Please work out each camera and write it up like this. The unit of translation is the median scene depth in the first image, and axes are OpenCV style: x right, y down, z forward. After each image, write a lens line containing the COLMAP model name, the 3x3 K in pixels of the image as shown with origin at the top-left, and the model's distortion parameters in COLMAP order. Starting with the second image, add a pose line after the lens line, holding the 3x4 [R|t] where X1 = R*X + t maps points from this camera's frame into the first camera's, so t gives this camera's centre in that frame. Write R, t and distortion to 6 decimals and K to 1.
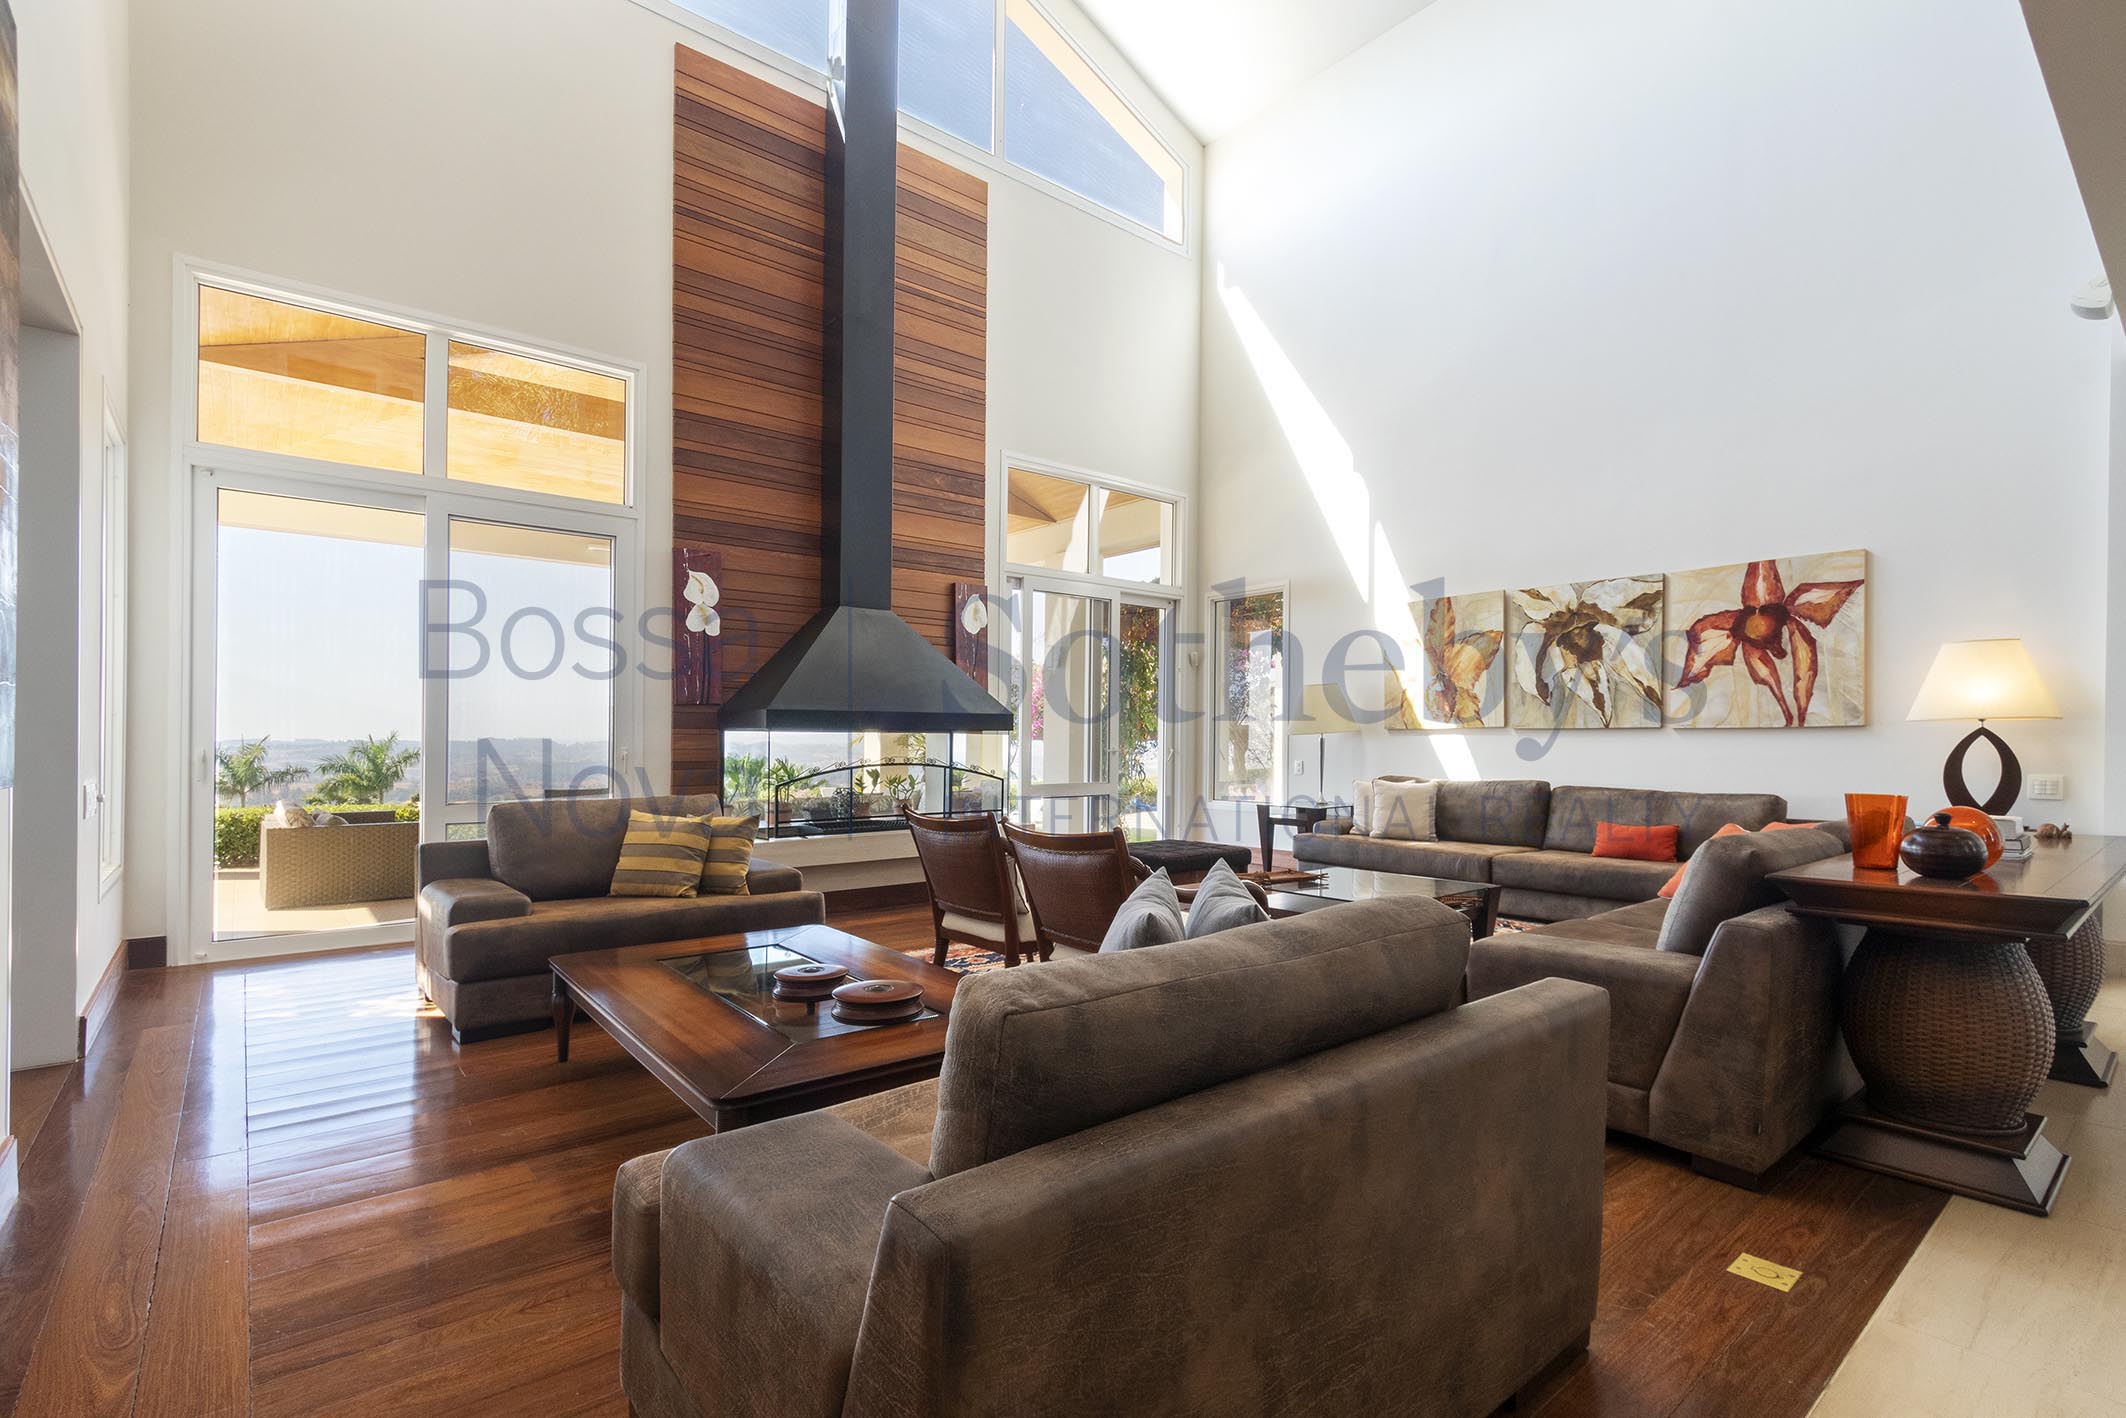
lens RADIAL K [[1001.9, 0, 1094.7], [0, 1001.9, 753.7], [0, 0, 1]] dist [0.001962, 0.000398]
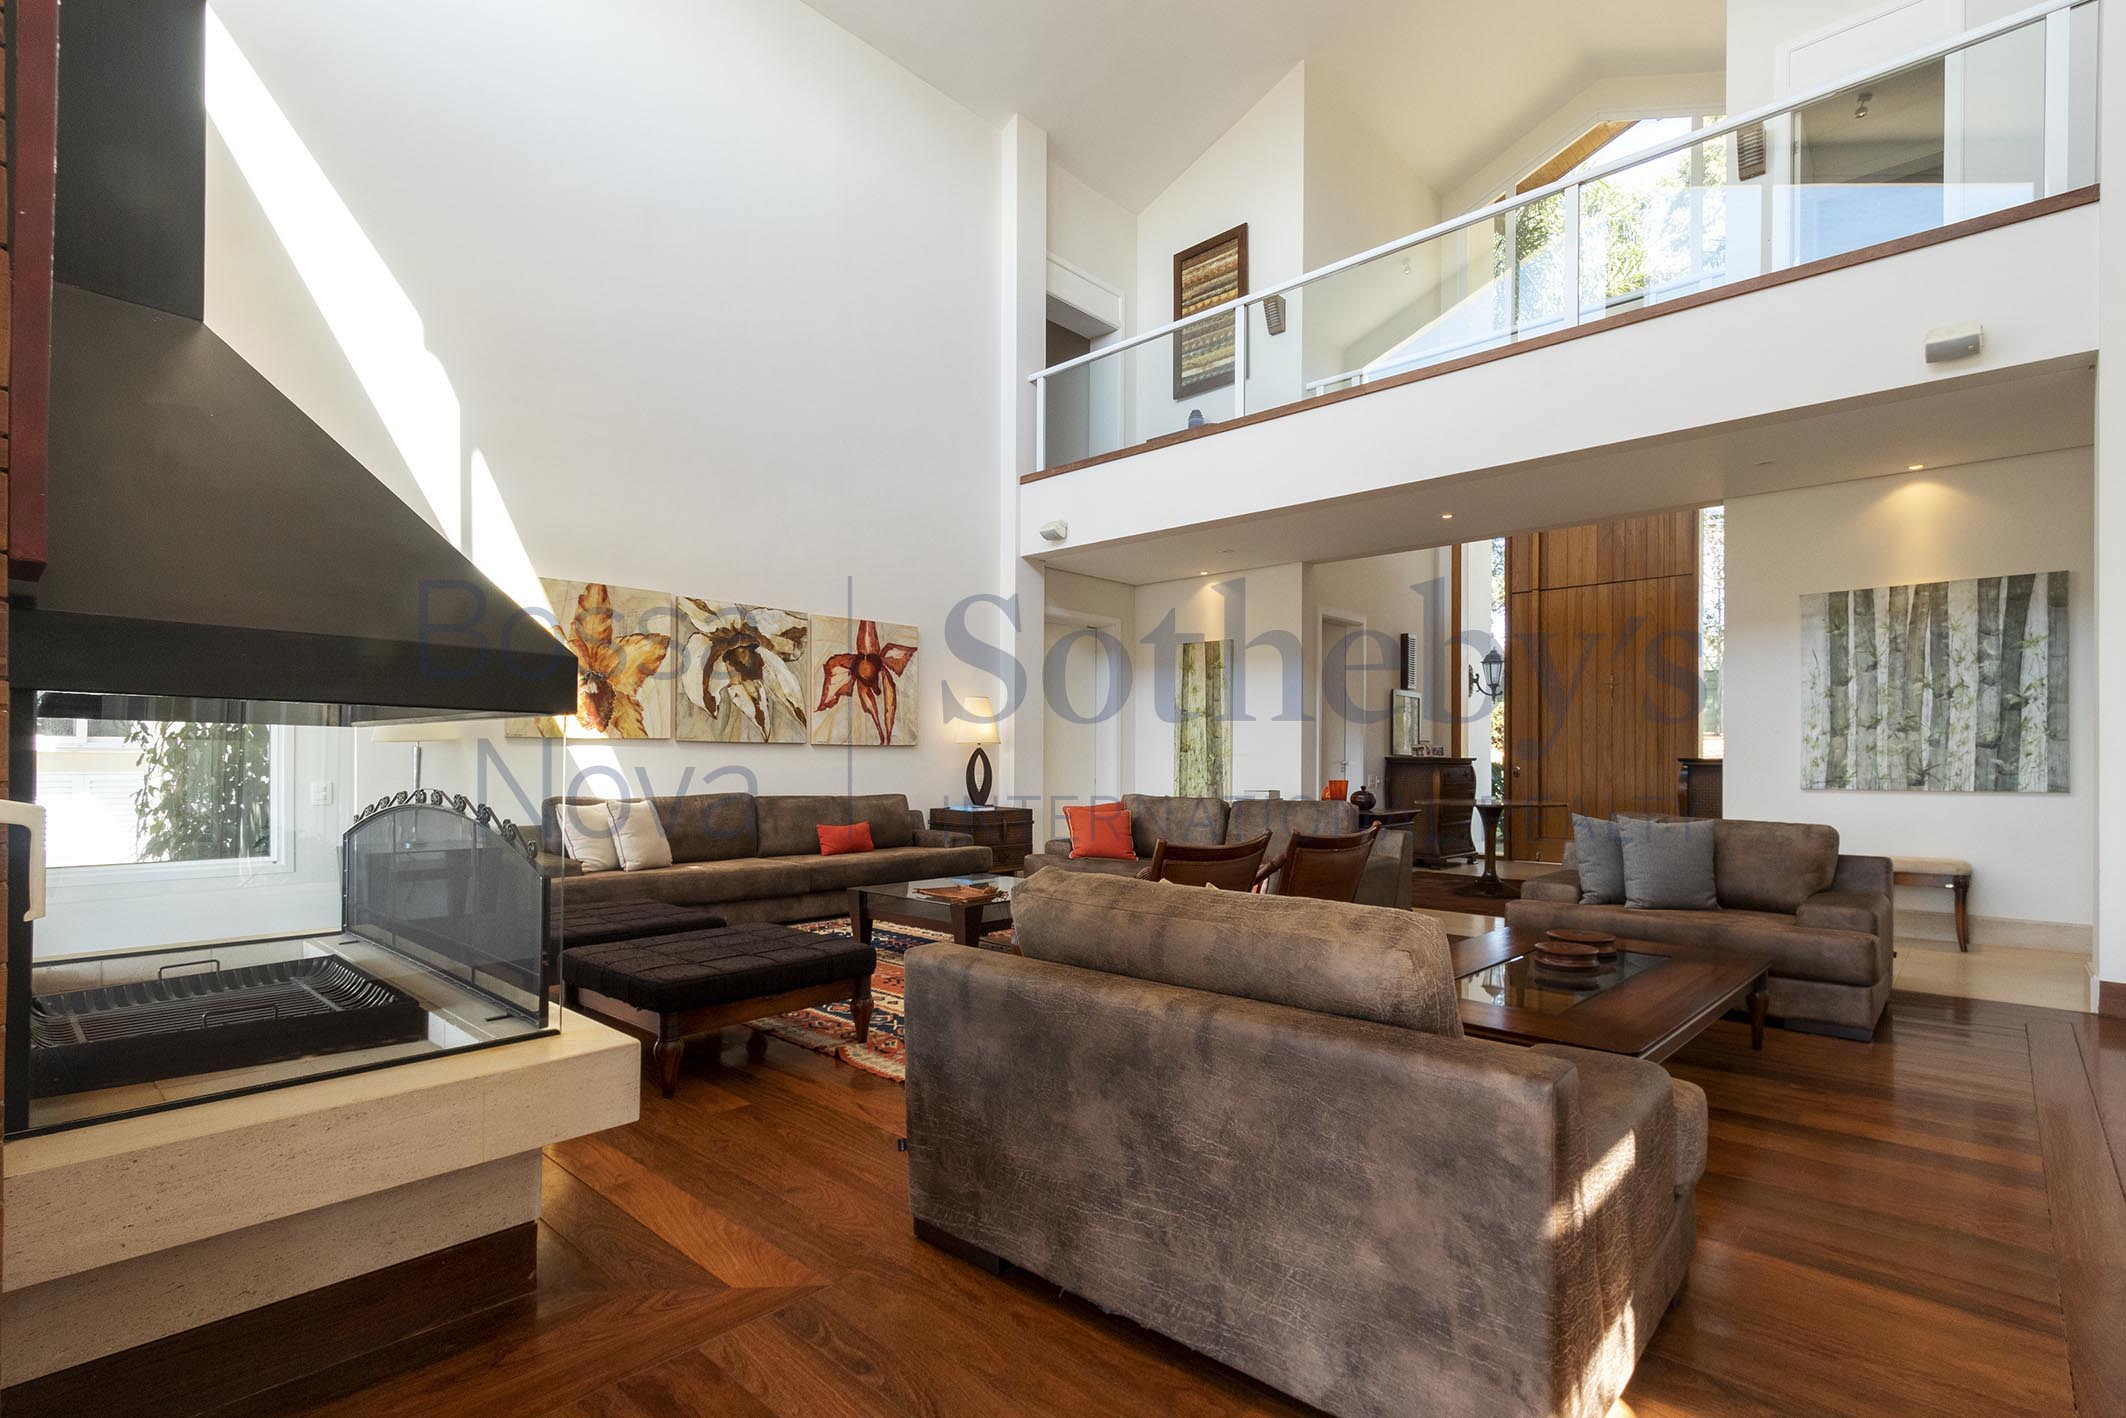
lens RADIAL K [[1001.9, 0, 1094.7], [0, 1001.9, 753.7], [0, 0, 1]] dist [0.001962, 0.000398]
pose [[-0.135605, 0.001808, 0.990761, -0.649308], [0.002672, 0.999995, -0.001459, -0.010982], [-0.990759, 0.002450, -0.135610, 0.816154]]
